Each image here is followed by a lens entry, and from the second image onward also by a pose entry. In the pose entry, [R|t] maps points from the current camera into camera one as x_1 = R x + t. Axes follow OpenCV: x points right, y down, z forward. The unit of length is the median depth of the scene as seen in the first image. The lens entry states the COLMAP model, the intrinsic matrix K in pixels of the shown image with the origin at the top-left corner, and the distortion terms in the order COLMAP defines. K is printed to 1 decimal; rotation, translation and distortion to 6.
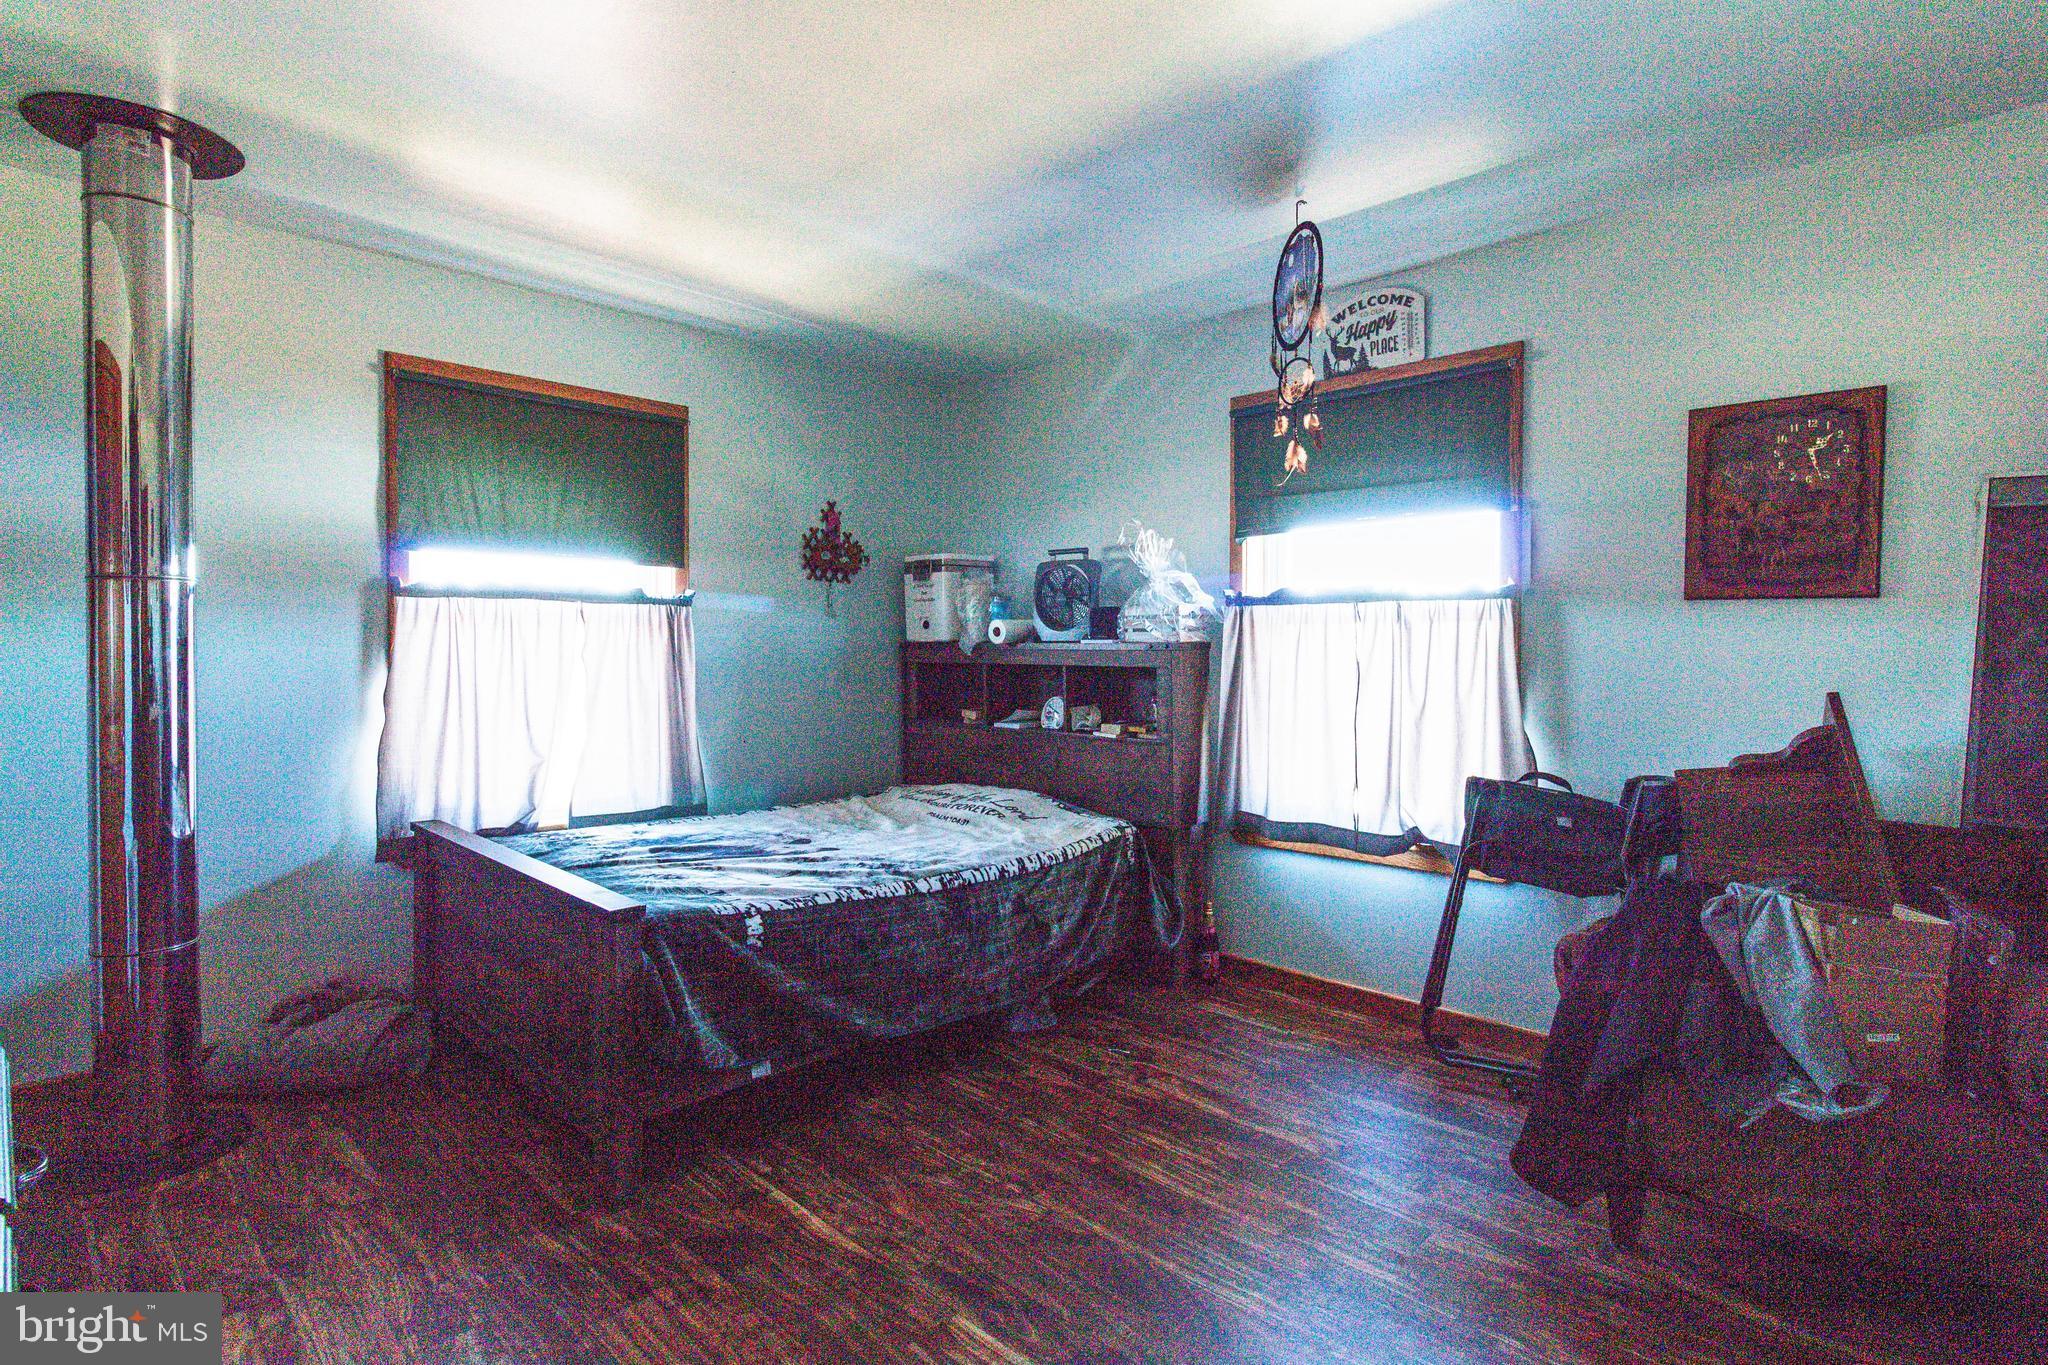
lens RADIAL K [[1065.5, 0, 1049.8], [0, 1065.5, 651.3], [0, 0, 1]] dist [-0.000003, -0.000946]
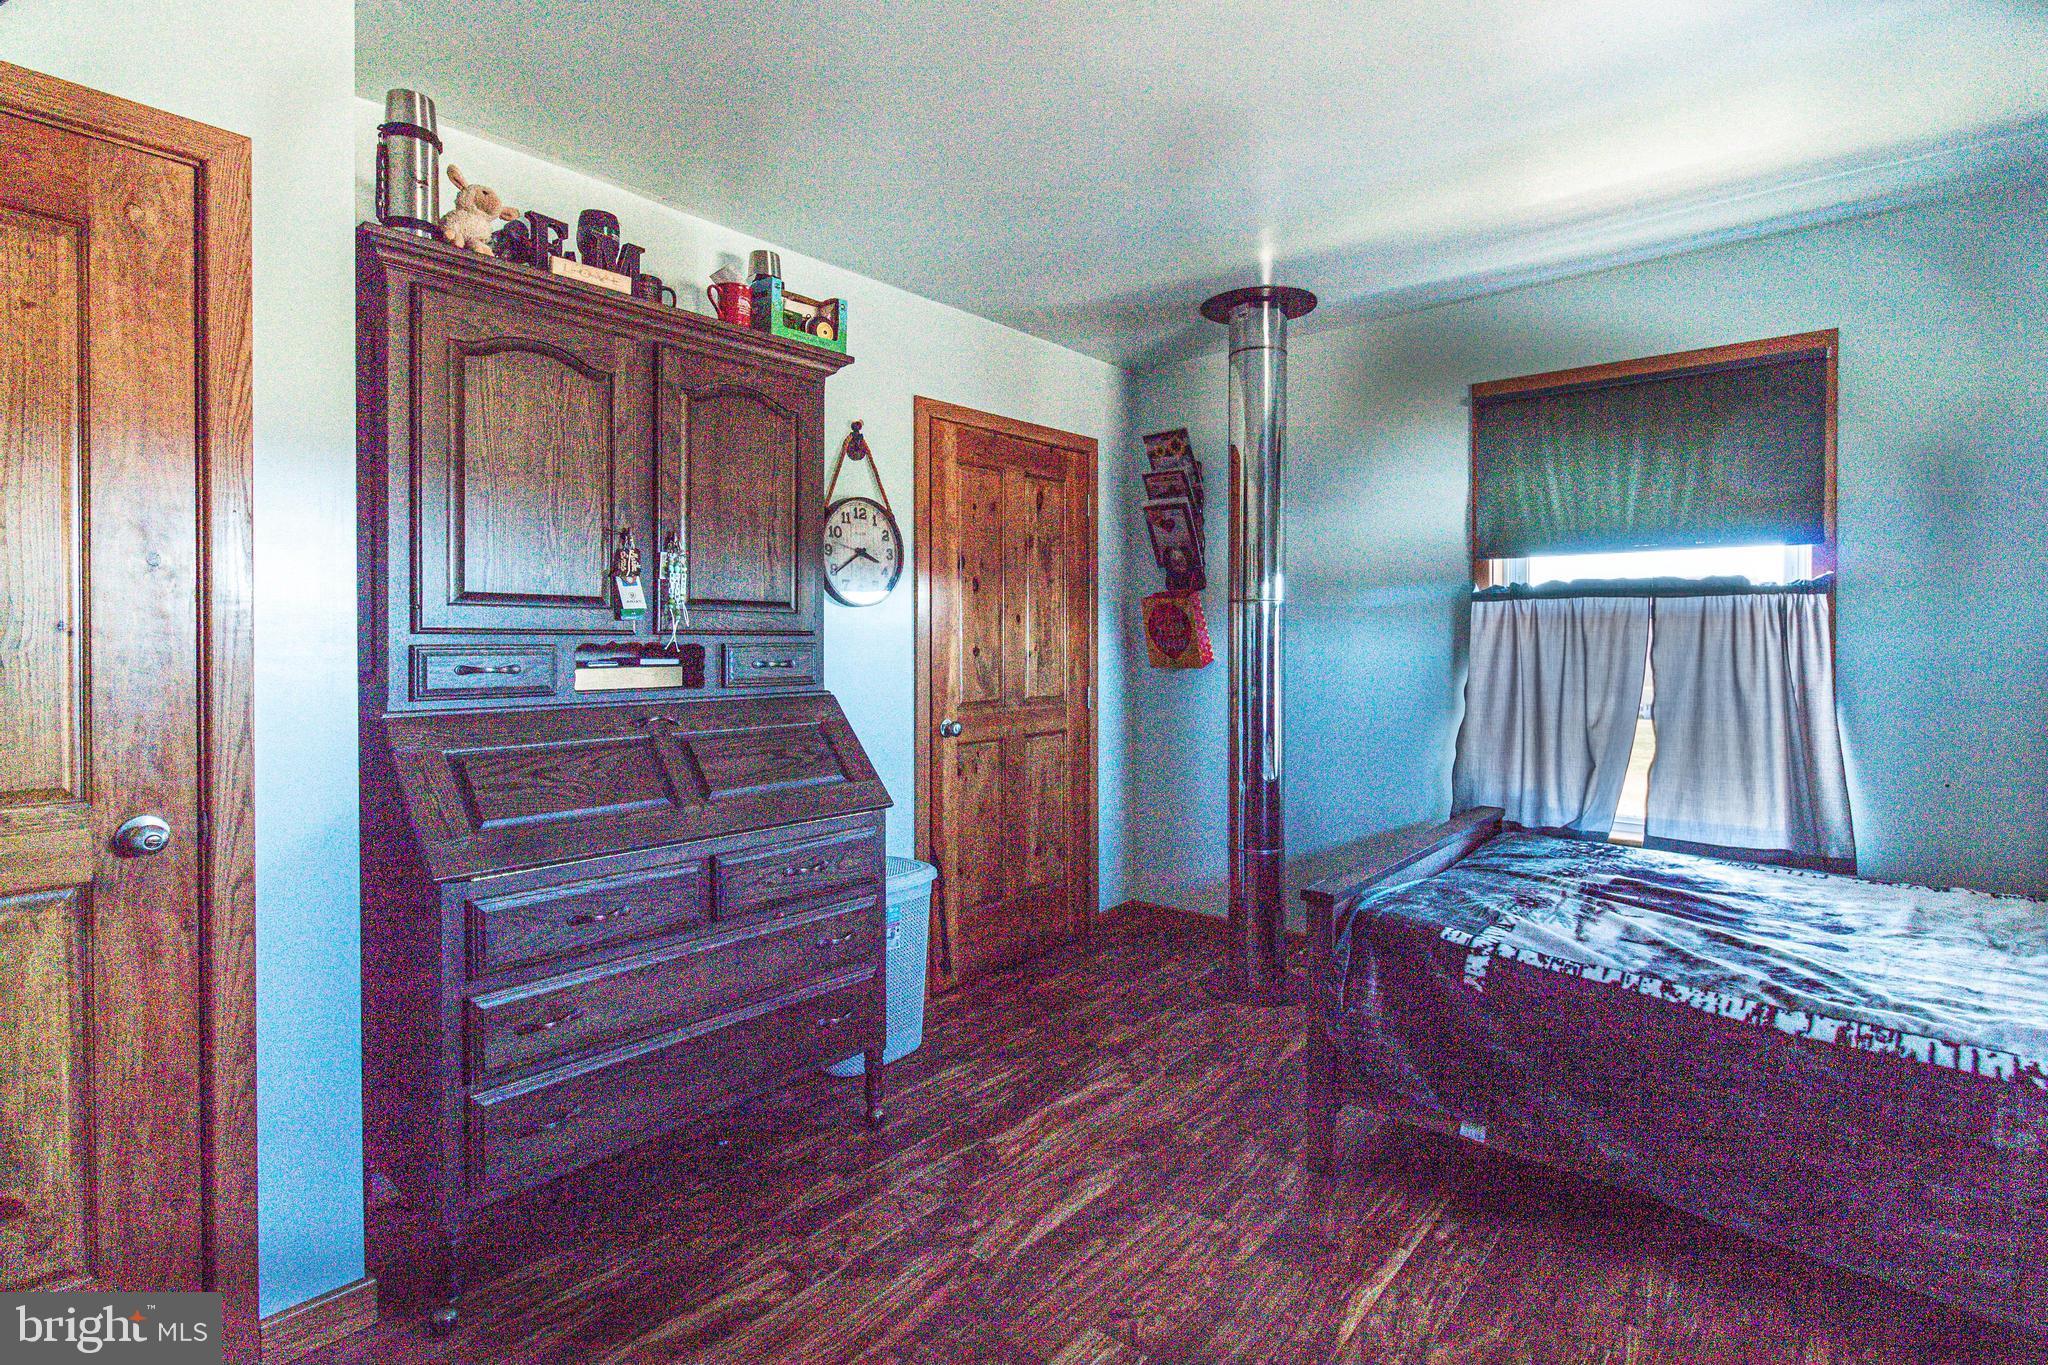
lens RADIAL K [[1065.5, 0, 1049.8], [0, 1065.5, 651.3], [0, 0, 1]] dist [-0.000003, -0.000946]
pose [[0.020265, 0.005287, -0.999781, 0.593427], [-0.002157, 0.999984, 0.005245, -0.005688], [0.999792, 0.002051, 0.020276, 0.629738]]
